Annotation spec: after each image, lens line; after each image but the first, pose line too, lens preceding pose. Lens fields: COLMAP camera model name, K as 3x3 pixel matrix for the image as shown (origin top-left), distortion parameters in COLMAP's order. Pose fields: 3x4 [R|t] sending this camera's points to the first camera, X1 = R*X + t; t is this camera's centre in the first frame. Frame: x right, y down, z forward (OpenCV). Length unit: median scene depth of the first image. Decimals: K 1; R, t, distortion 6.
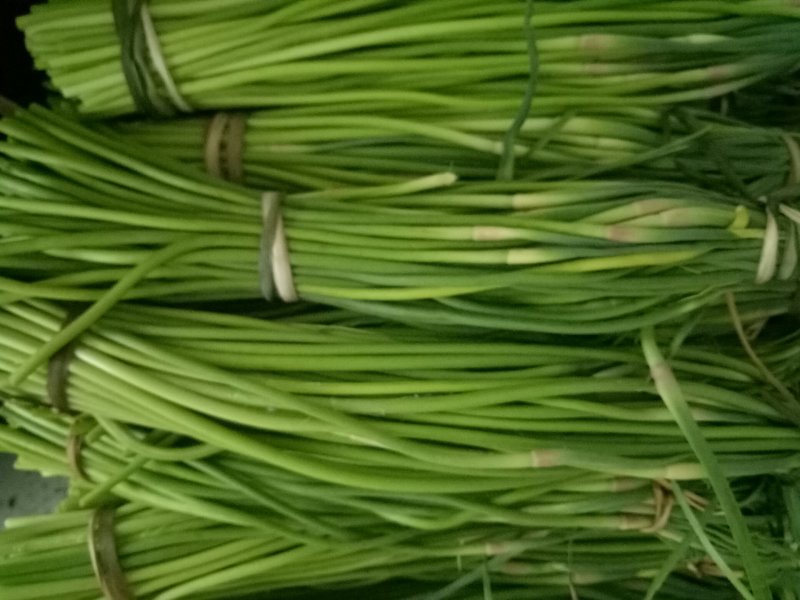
lens RADIAL K [[685.7, 0, 400.0], [0, 685.7, 300.0], [0, 0, 1]] dist [-0.021356, 0.001969]
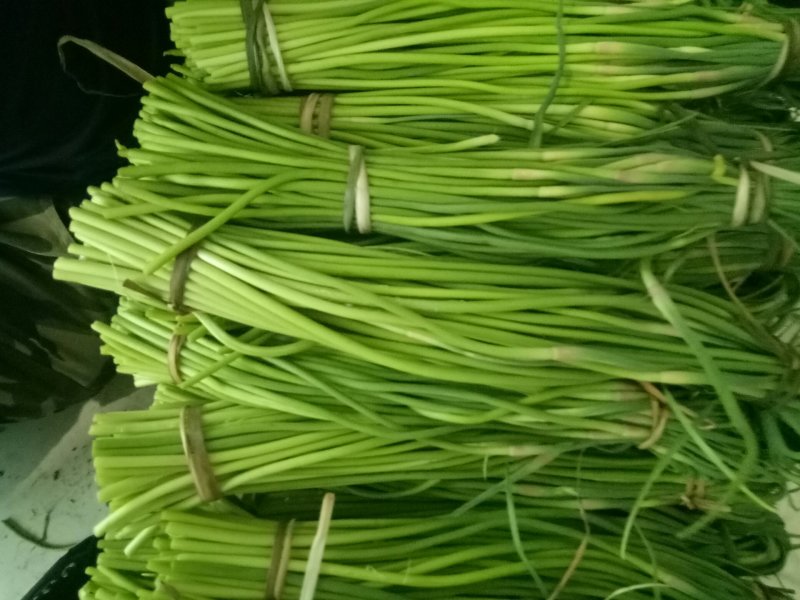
lens RADIAL K [[663.7, 0, 400.0], [0, 663.7, 300.0], [0, 0, 1]] dist [0.033096, 0.000481]
pose [[0.998833, 0.048287, -0.001202, -0.085935], [-0.048057, 0.990945, -0.125376, 0.280660], [-0.004863, 0.125288, 0.992109, -0.209135]]
